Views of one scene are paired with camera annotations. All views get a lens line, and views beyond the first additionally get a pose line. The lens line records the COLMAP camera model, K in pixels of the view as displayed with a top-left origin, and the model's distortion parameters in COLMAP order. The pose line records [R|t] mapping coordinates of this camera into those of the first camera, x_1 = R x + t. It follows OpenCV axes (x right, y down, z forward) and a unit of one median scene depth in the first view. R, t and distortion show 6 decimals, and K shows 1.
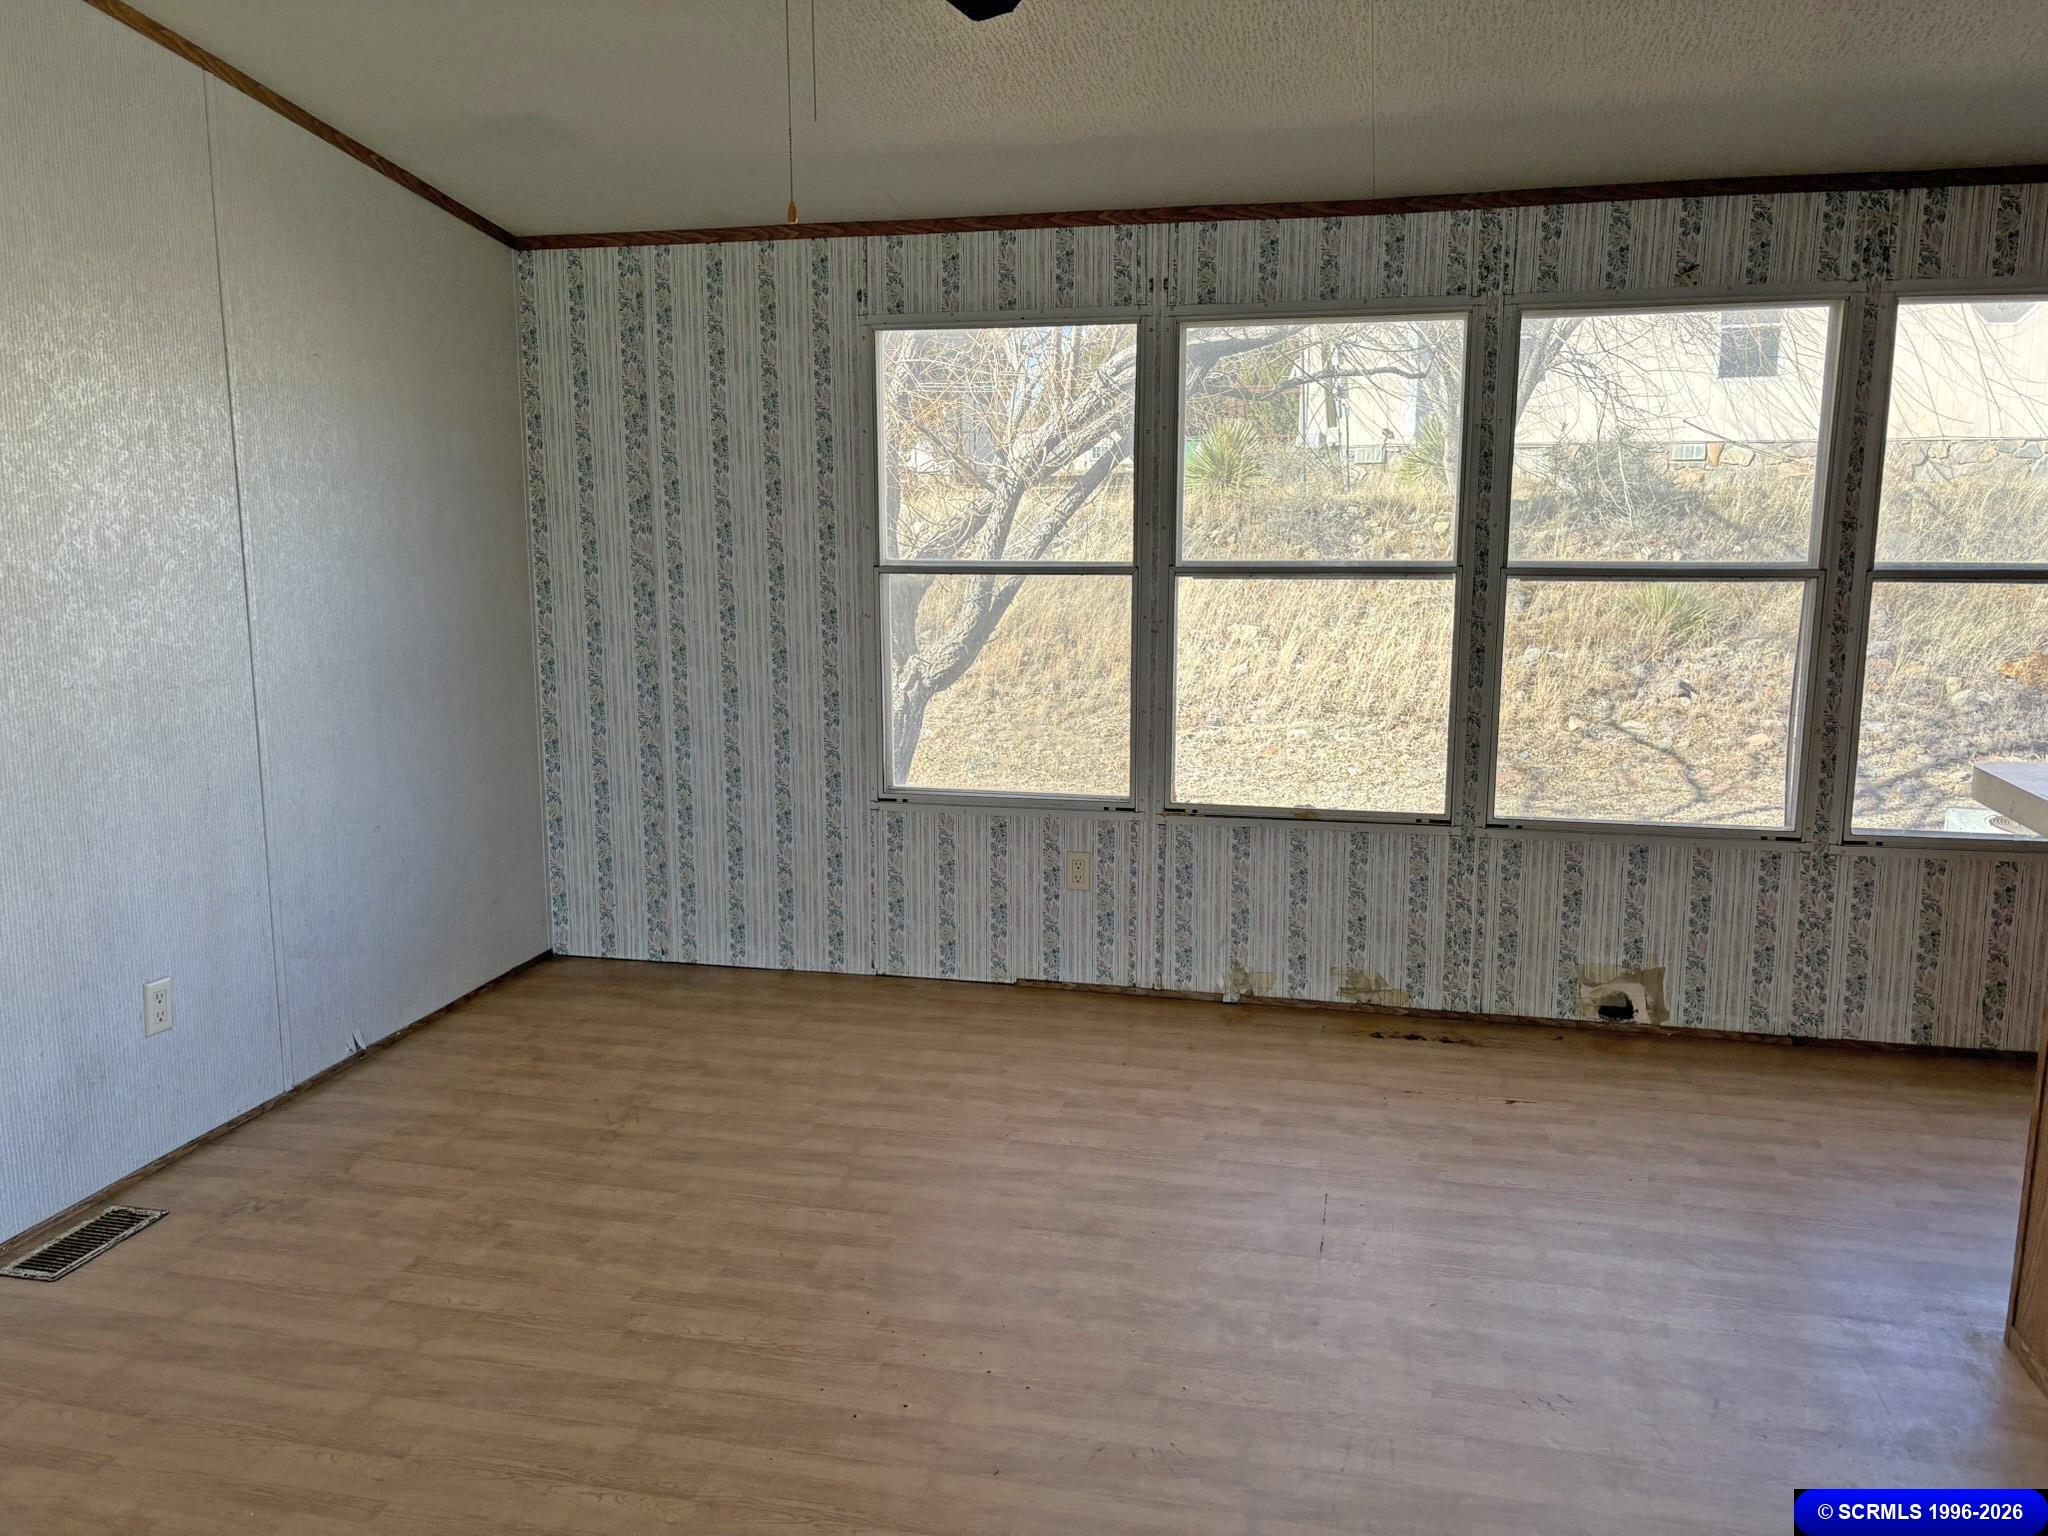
lens RADIAL K [[1541.7, 0, 1005.1], [0, 1541.7, 770.3], [0, 0, 1]] dist [0.009088, -0.006107]
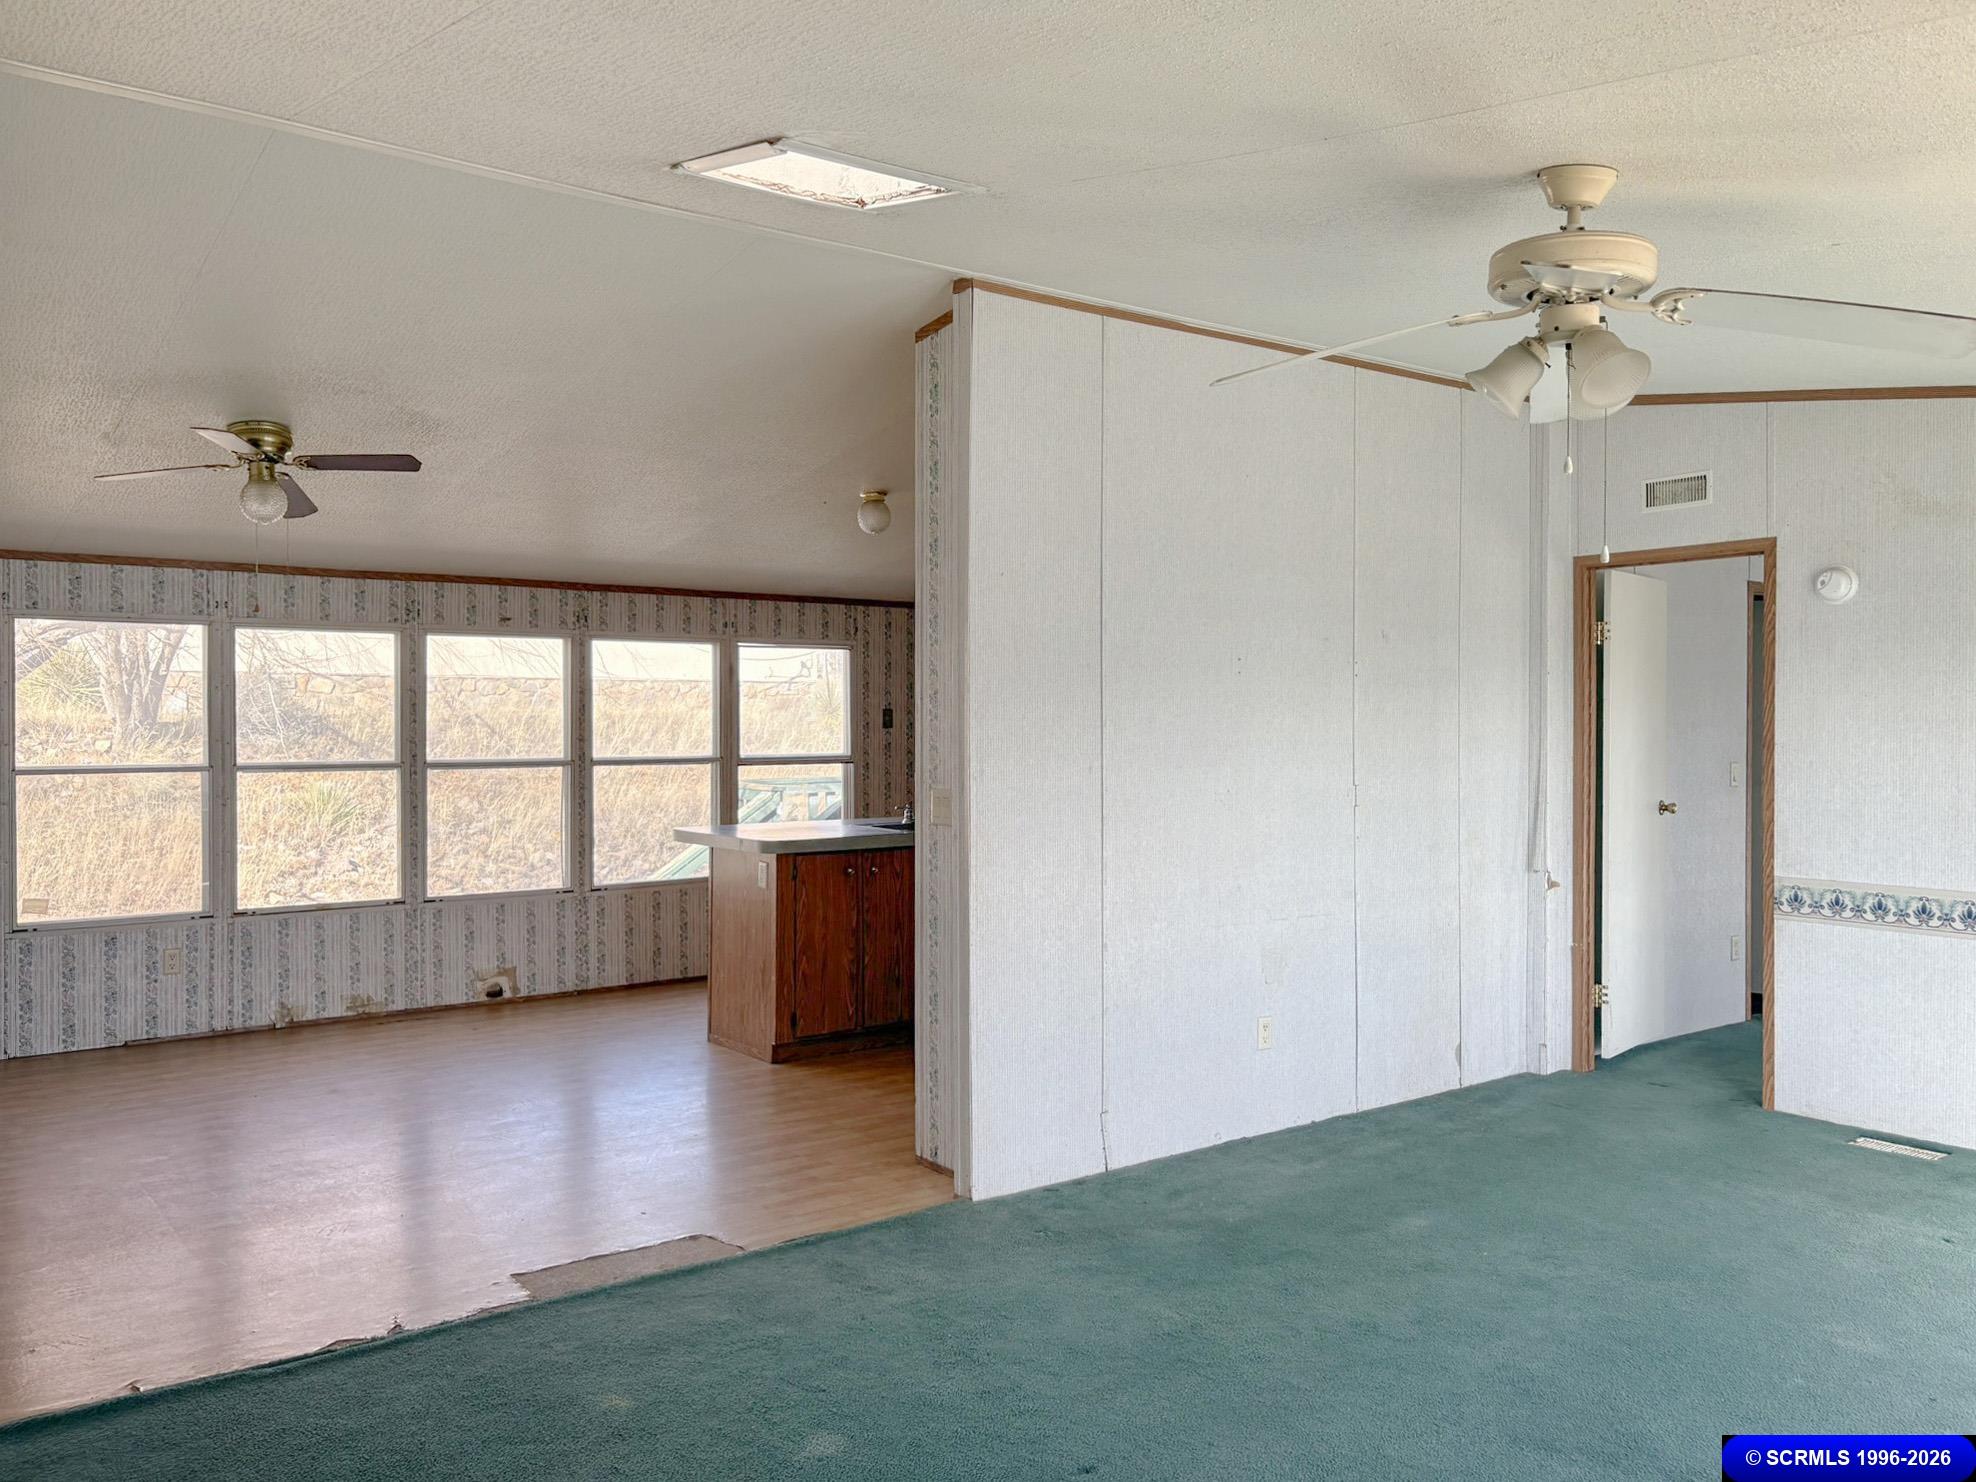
lens RADIAL K [[1487.5, 0, 984.4], [0, 1487.5, 739.5], [0, 0, 1]] dist [0.009088, -0.006107]
pose [[0.623175, -0.007523, 0.782046, -0.645197], [0.131773, 0.986668, -0.095512, 0.100356], [-0.770901, 0.162573, 0.615858, -0.629170]]
